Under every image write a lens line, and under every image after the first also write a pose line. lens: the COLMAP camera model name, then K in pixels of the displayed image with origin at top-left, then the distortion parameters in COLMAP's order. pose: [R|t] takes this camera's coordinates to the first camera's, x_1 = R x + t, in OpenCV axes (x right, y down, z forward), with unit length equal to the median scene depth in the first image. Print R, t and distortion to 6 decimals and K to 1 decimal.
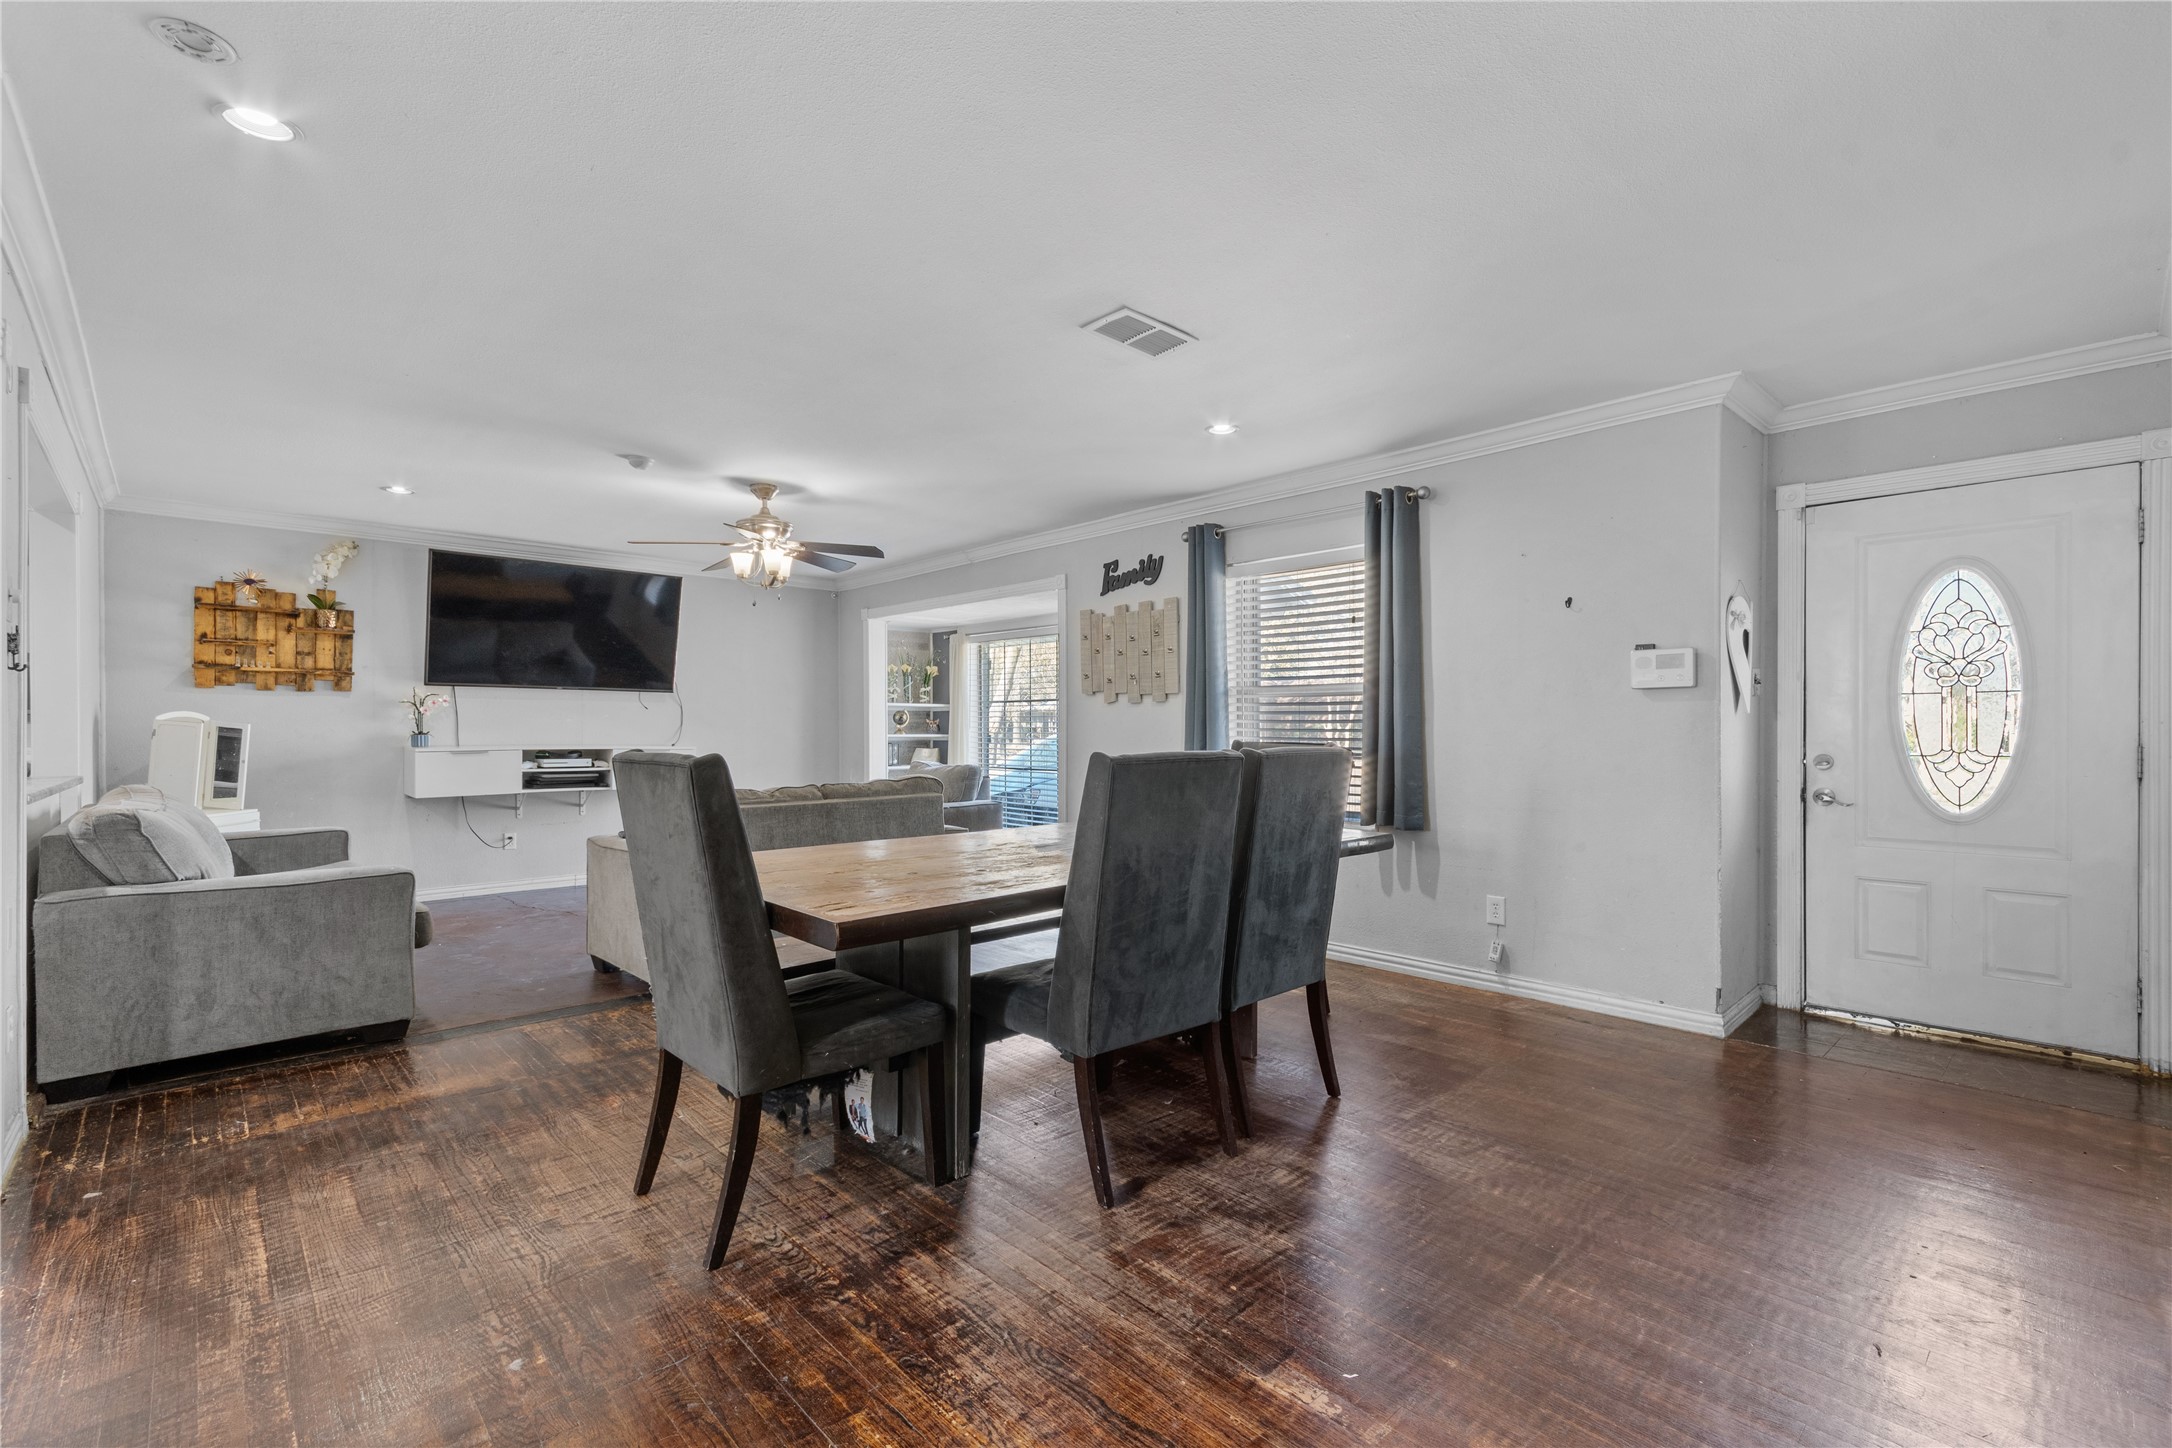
lens RADIAL K [[953.1, 0, 1086.0], [0, 953.1, 724.0], [0, 0, 1]] dist [-0.001593, -0.000052]
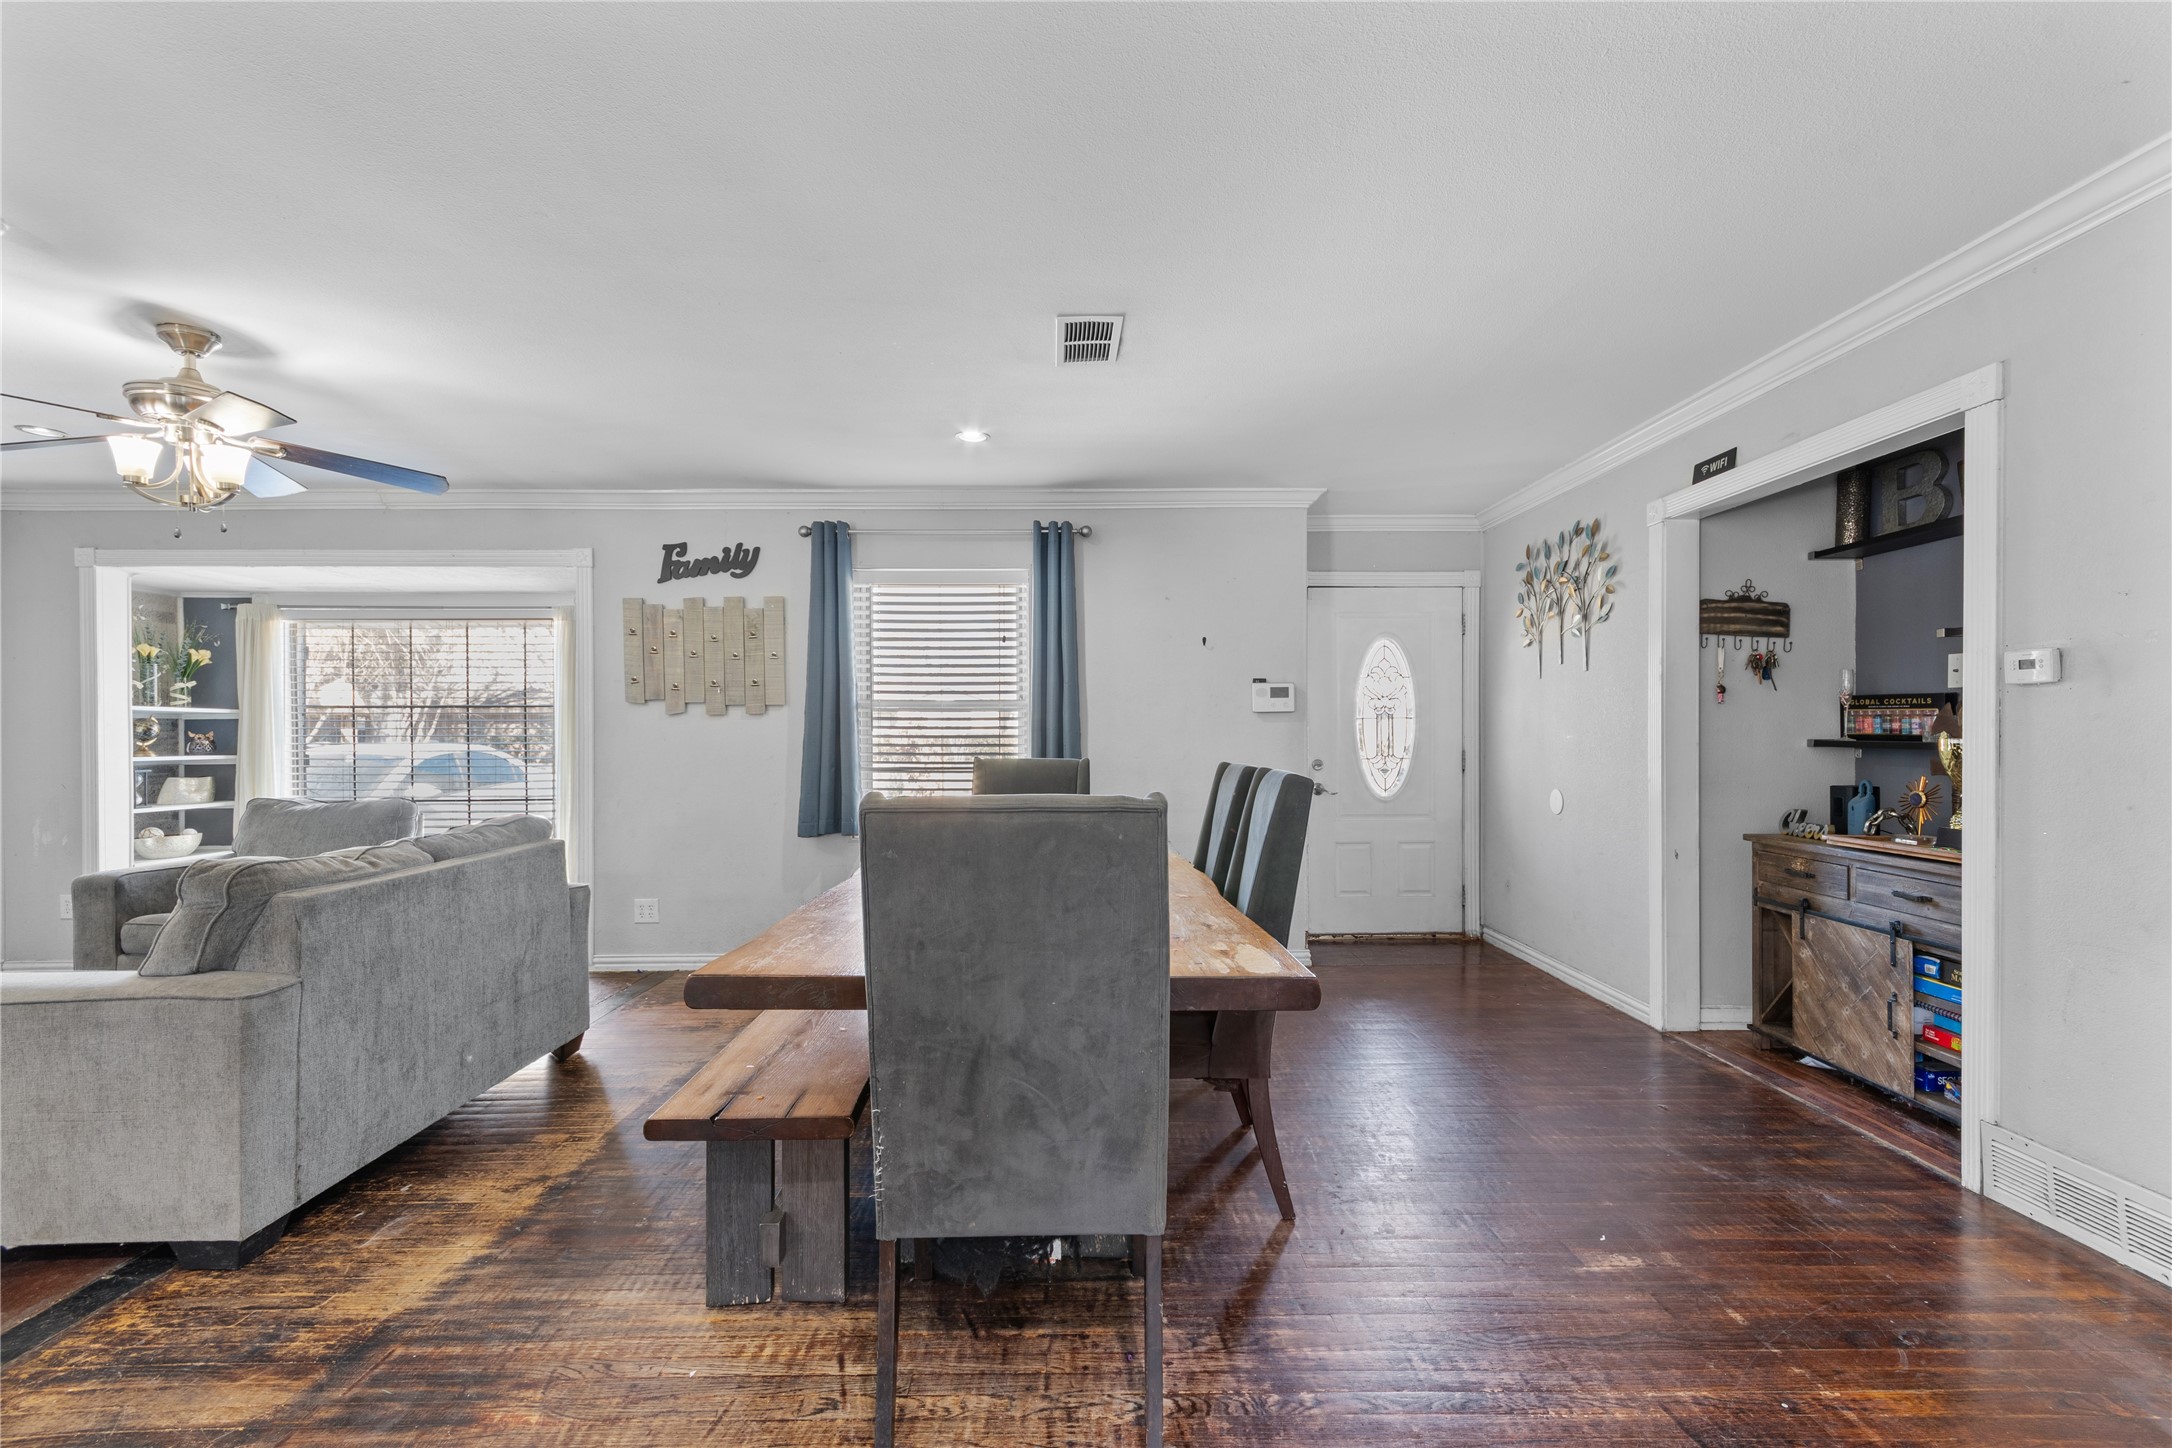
lens RADIAL K [[947.1, 0, 1087.3], [0, 947.1, 738.9], [0, 0, 1]] dist [0.010837, -0.003968]
pose [[0.677417, -0.005429, 0.735579, -0.344112], [0.001092, 0.999979, 0.006375, -0.005992], [-0.735598, -0.003516, 0.677409, 0.184199]]
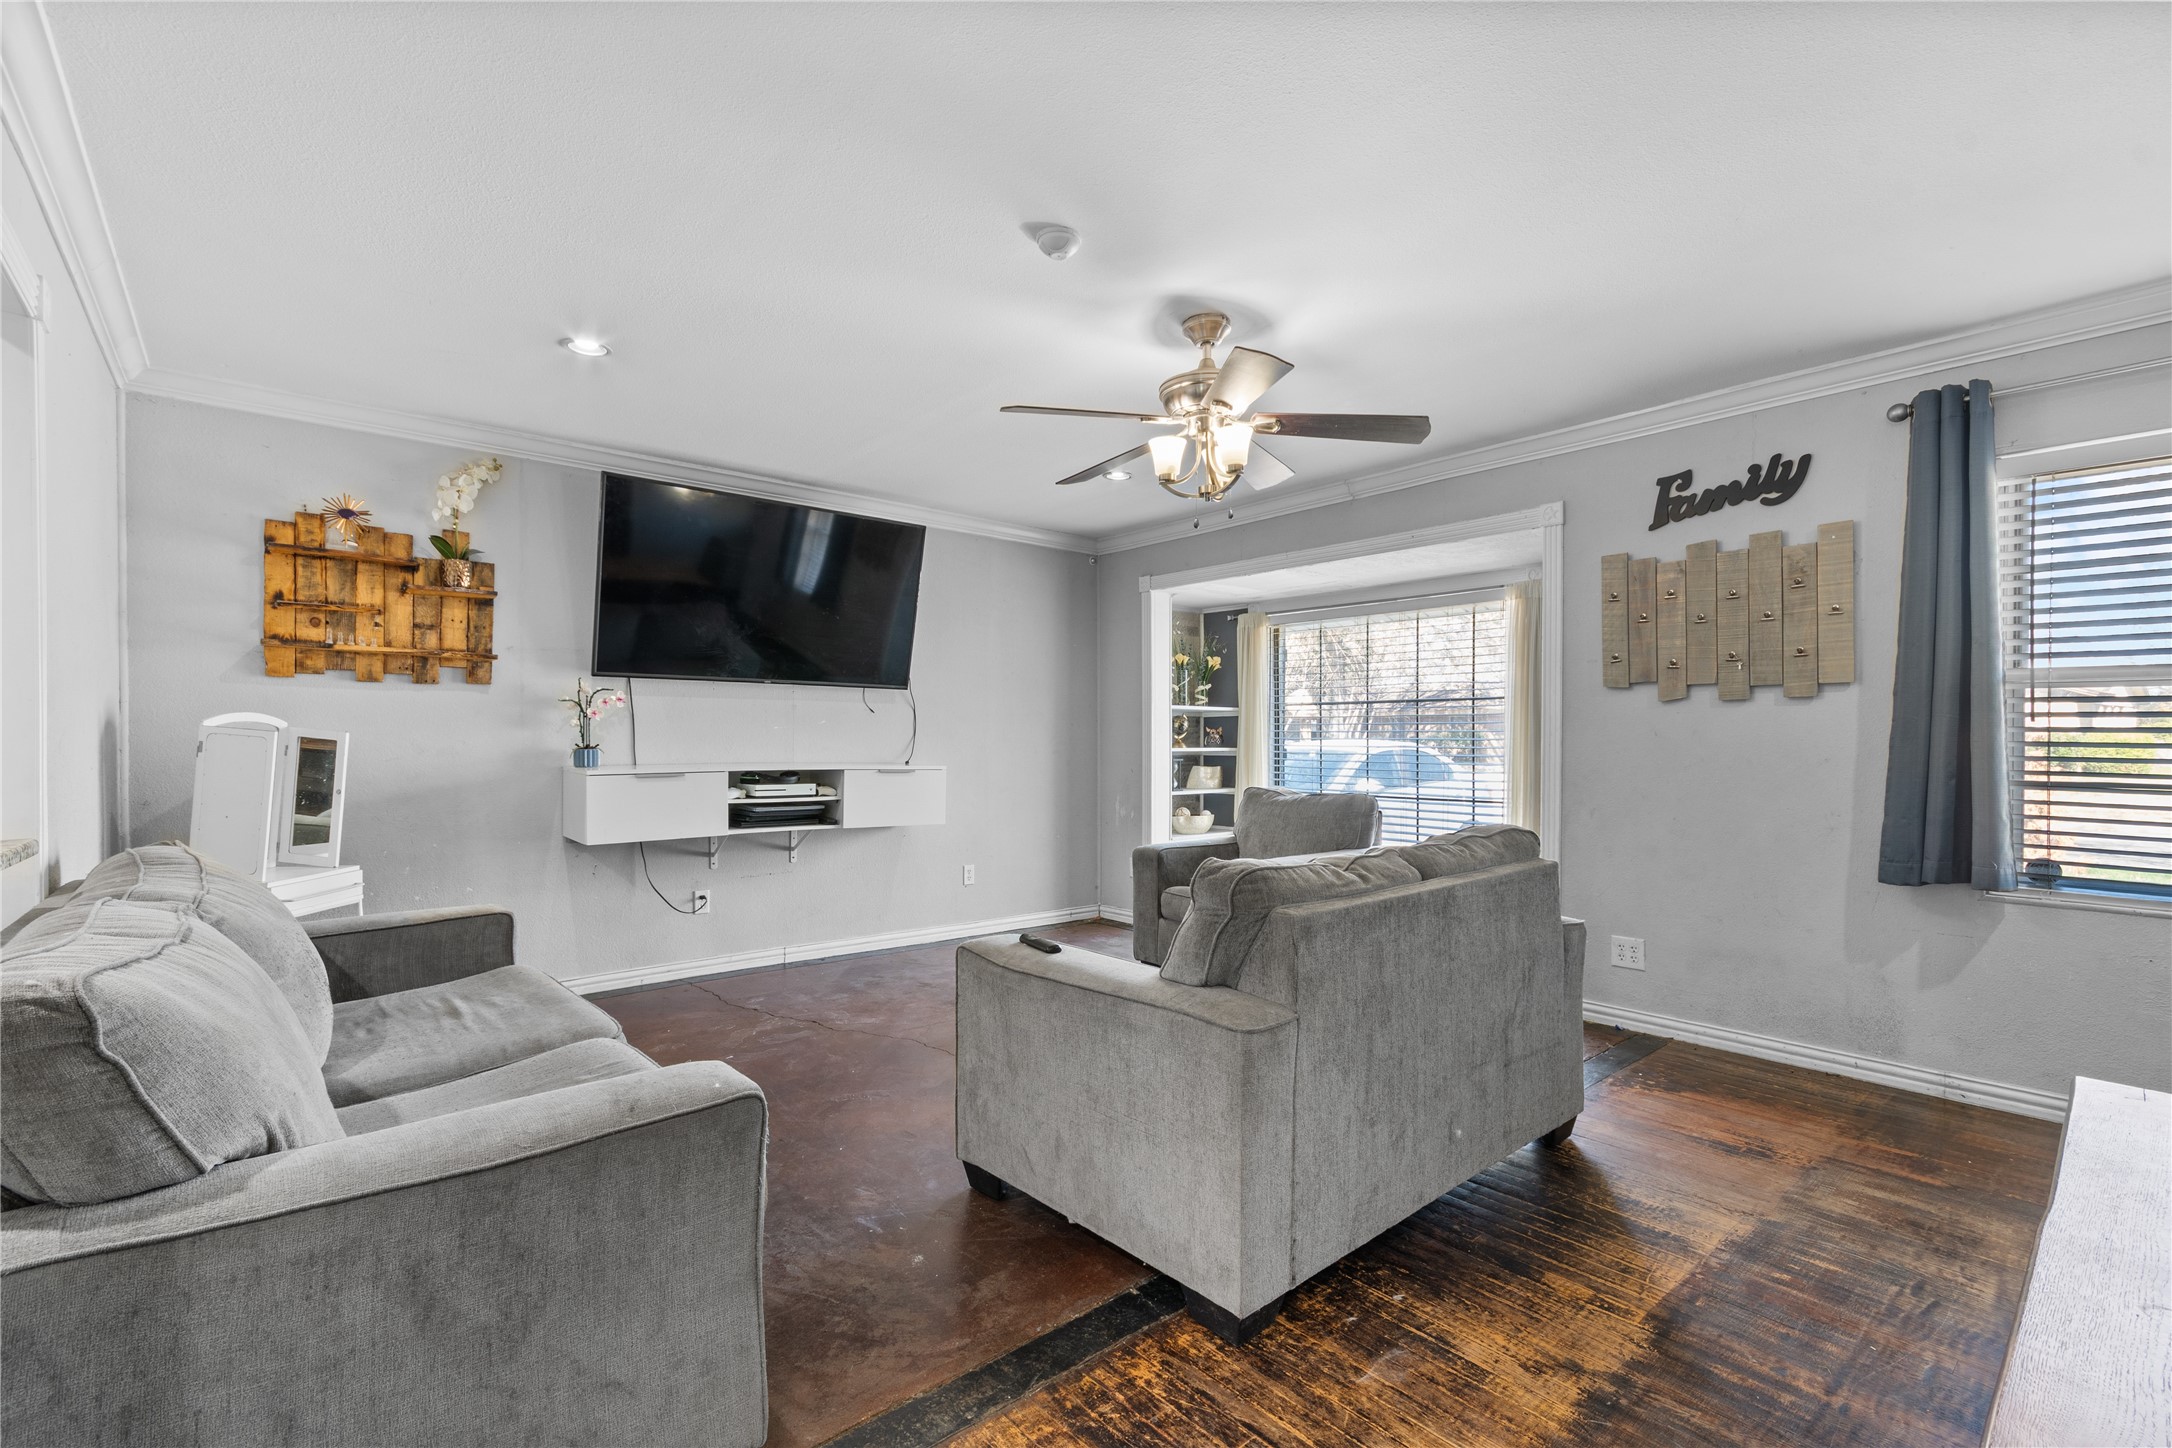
lens RADIAL K [[966.9, 0, 1090.9], [0, 966.9, 736.8], [0, 0, 1]] dist [0.001603, 0.000433]
pose [[0.998712, 0.001446, -0.050719, -0.328886], [-0.001287, 0.999994, 0.003164, -0.000169], [0.050723, -0.003095, 0.998708, 0.356285]]
